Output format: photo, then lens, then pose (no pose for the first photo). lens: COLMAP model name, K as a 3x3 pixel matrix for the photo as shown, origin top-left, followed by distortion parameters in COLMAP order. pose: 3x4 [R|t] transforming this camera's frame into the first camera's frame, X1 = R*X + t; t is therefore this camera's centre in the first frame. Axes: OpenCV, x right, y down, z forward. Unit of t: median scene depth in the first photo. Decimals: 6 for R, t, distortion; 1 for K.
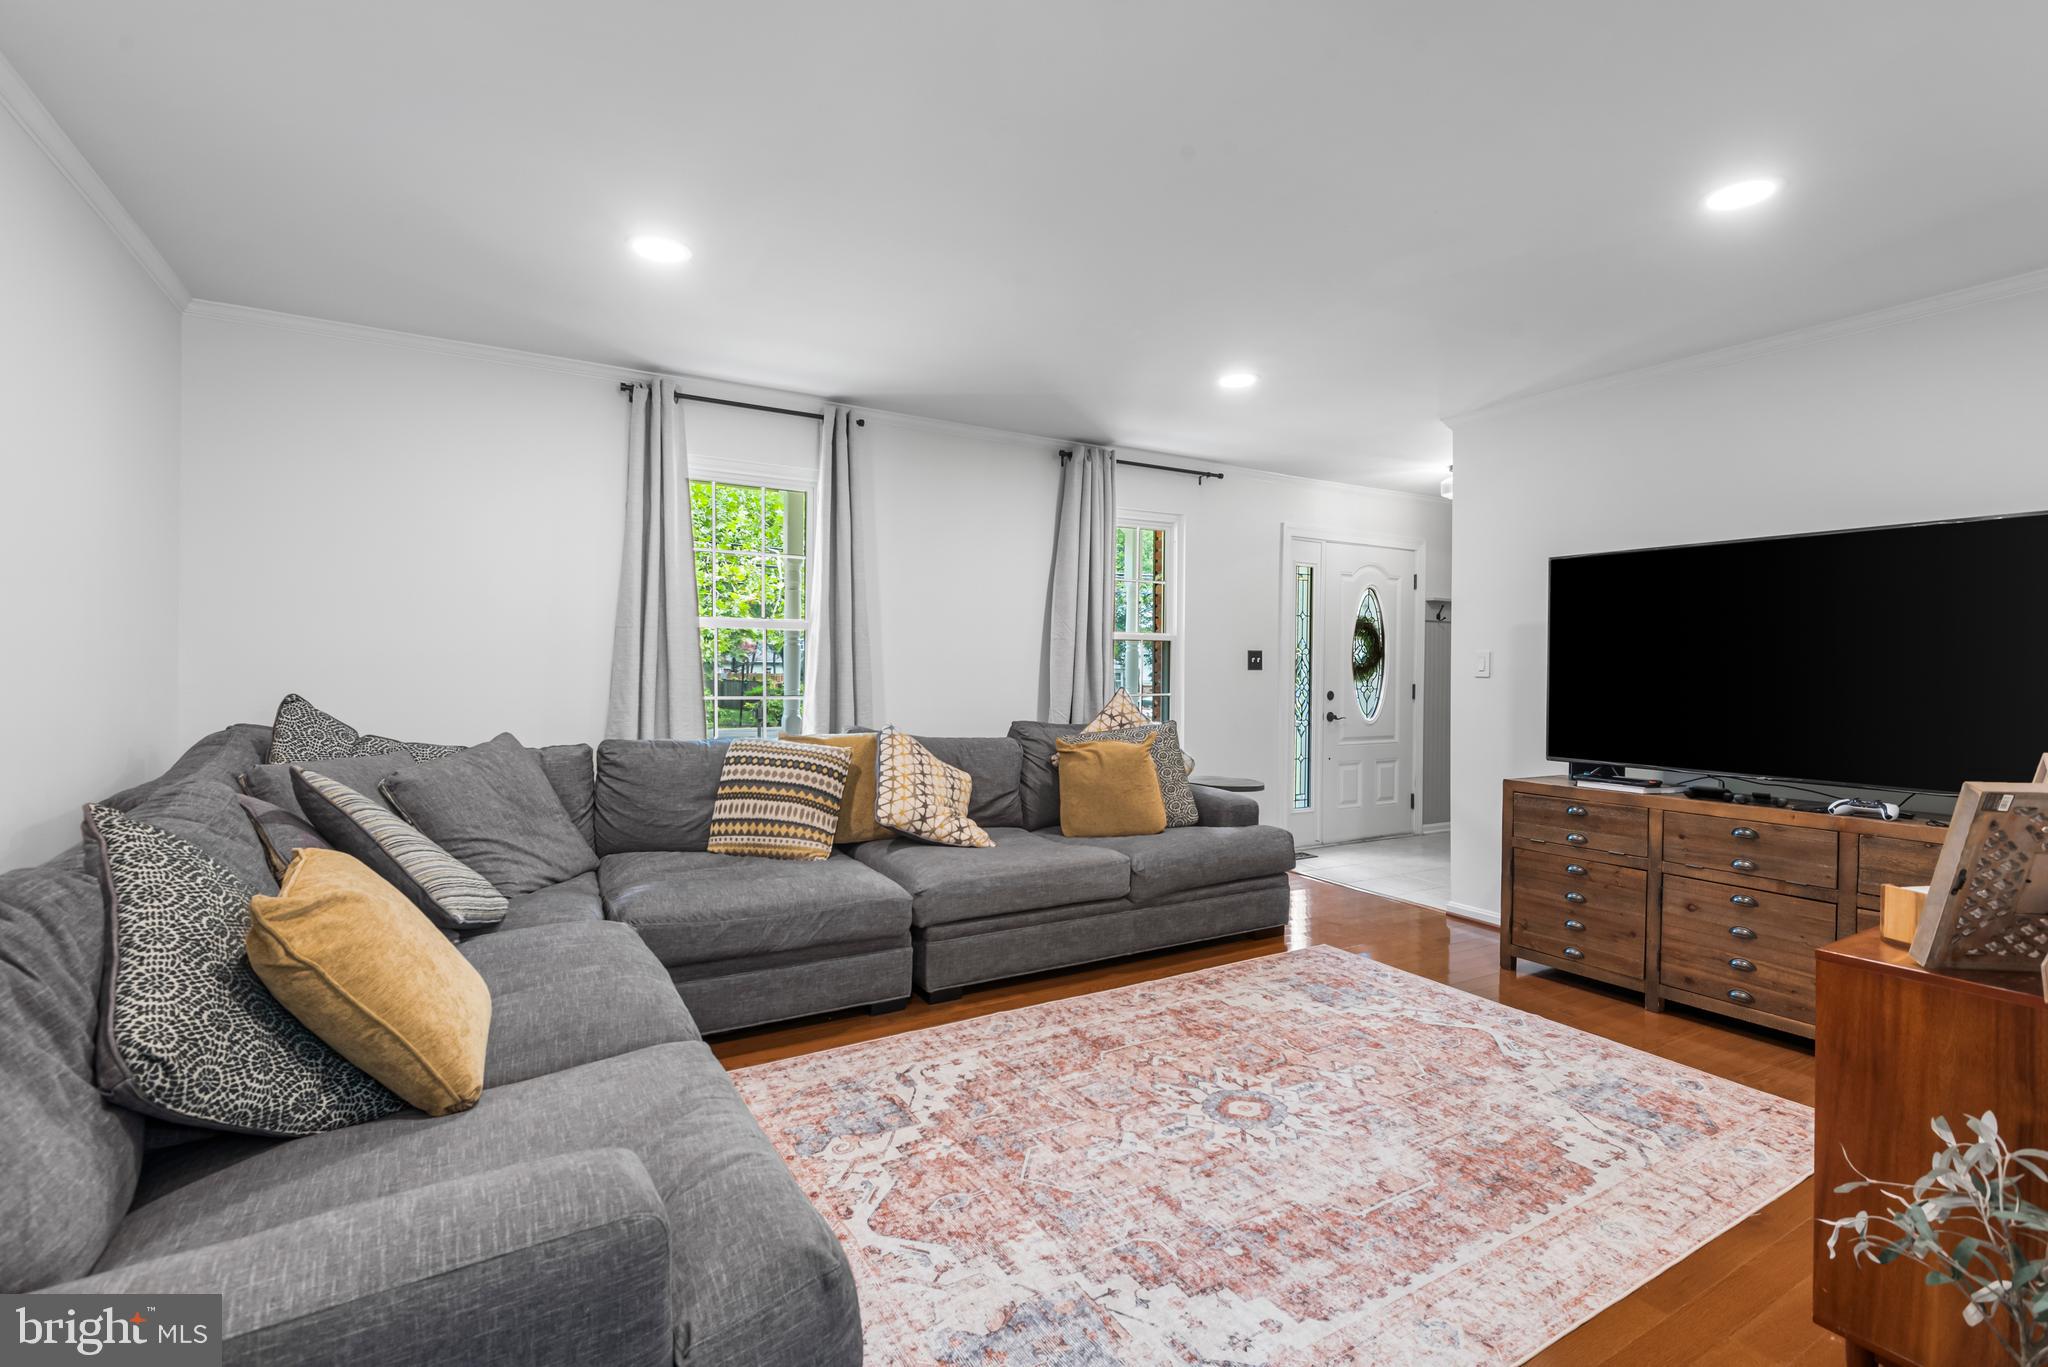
lens RADIAL K [[921.9, 0, 1021.2], [0, 921.9, 671.9], [0, 0, 1]] dist [0.018365, -0.005385]
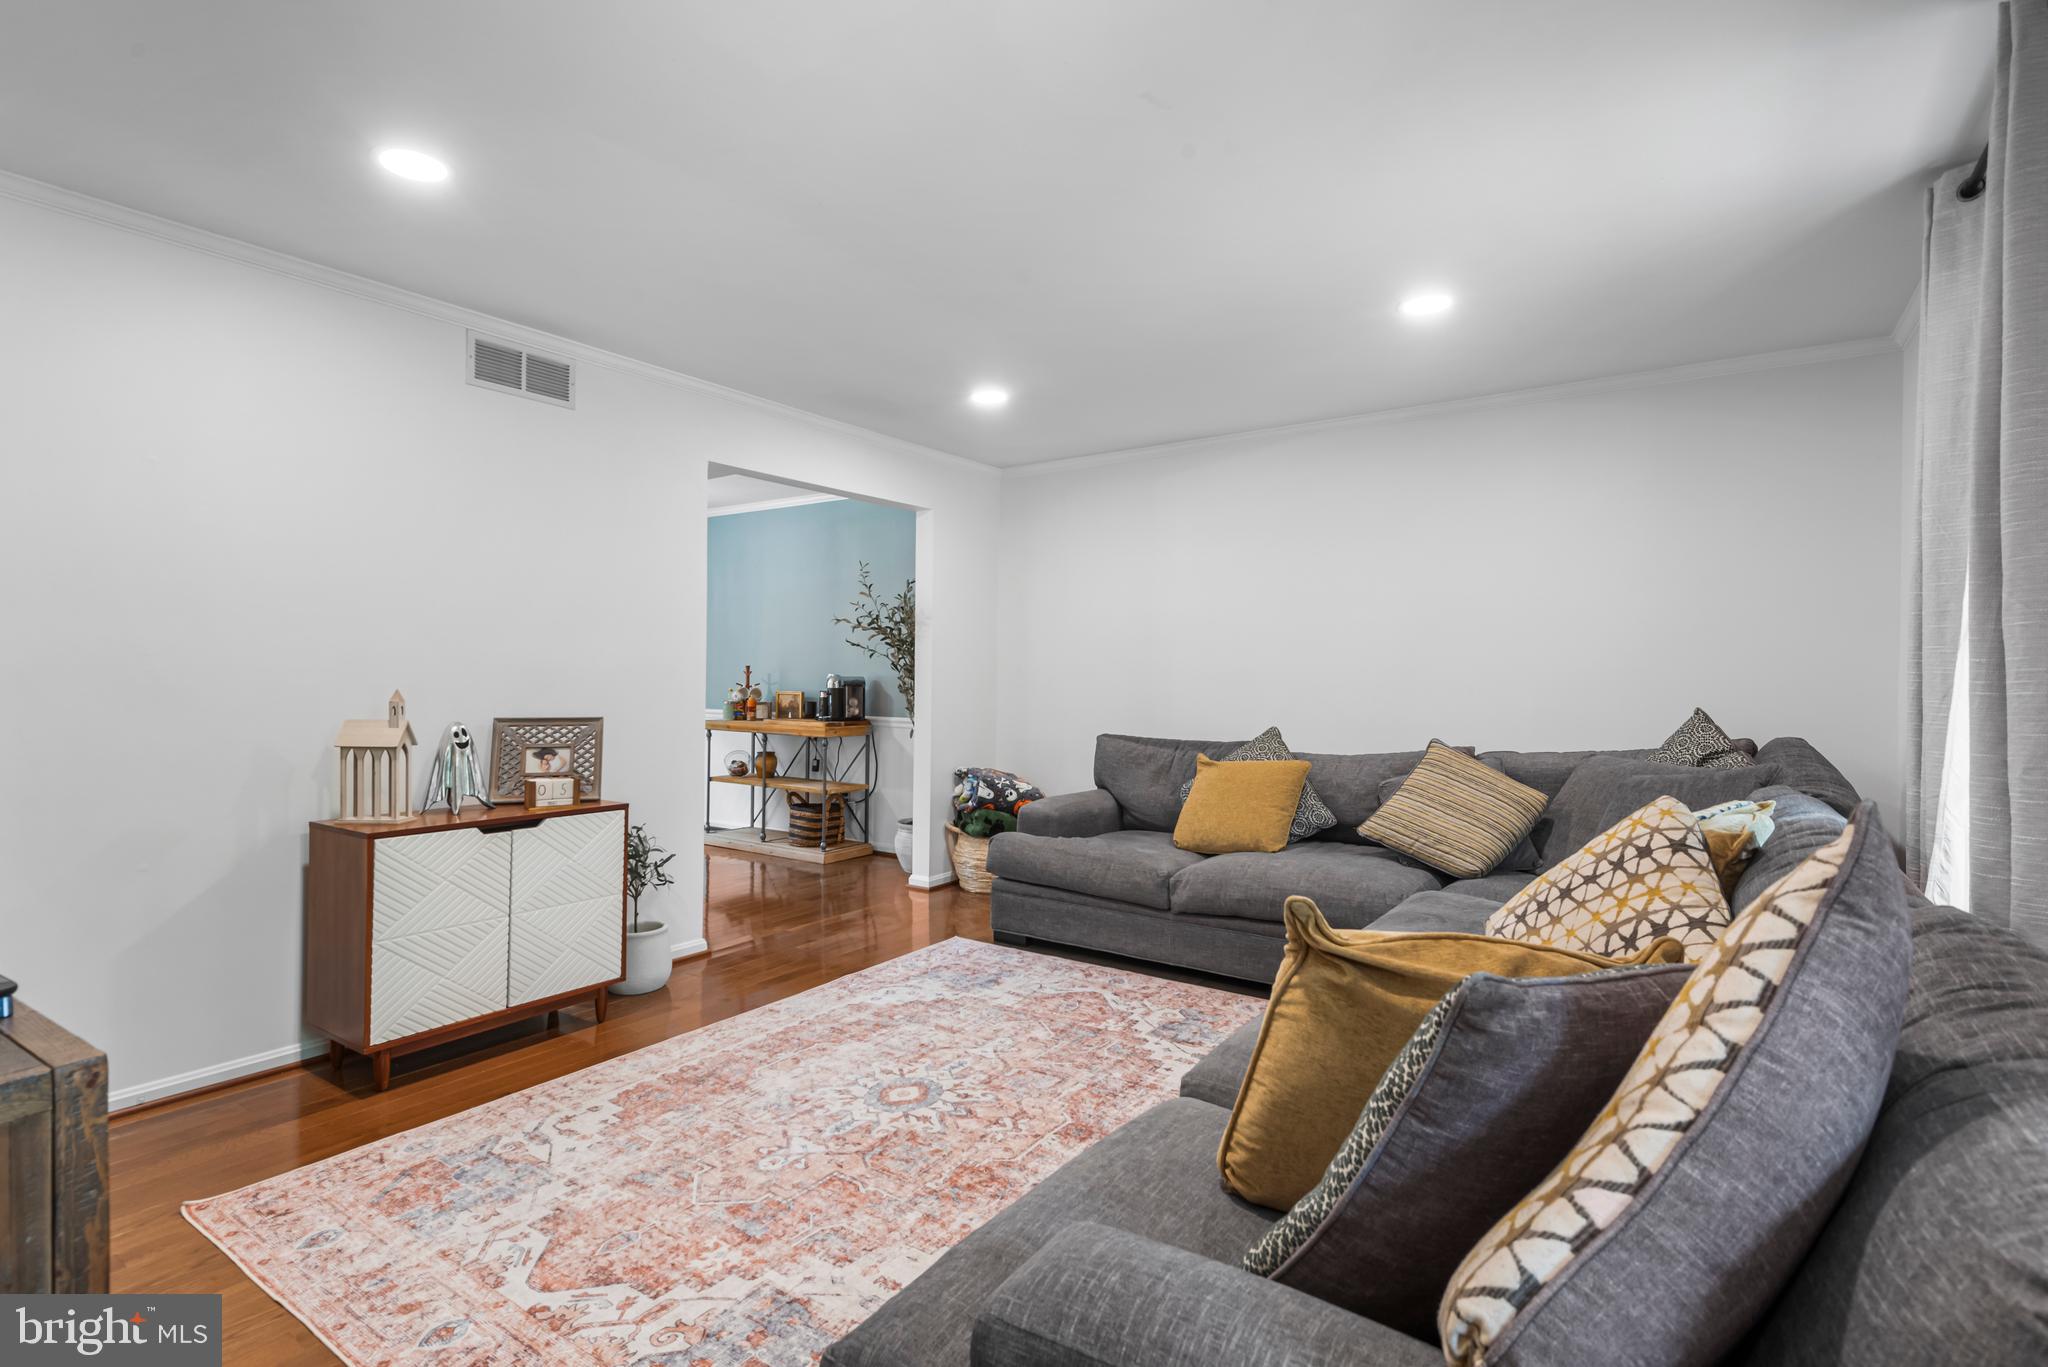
lens RADIAL K [[958.9, 0, 1027.5], [0, 958.9, 682.6], [0, 0, 1]] dist [0.004872, -0.001501]
pose [[-0.907641, -0.012568, -0.419560, 0.578197], [-0.019349, 0.999742, 0.011911, -0.010743], [0.419302, 0.018930, -0.907650, 2.043504]]
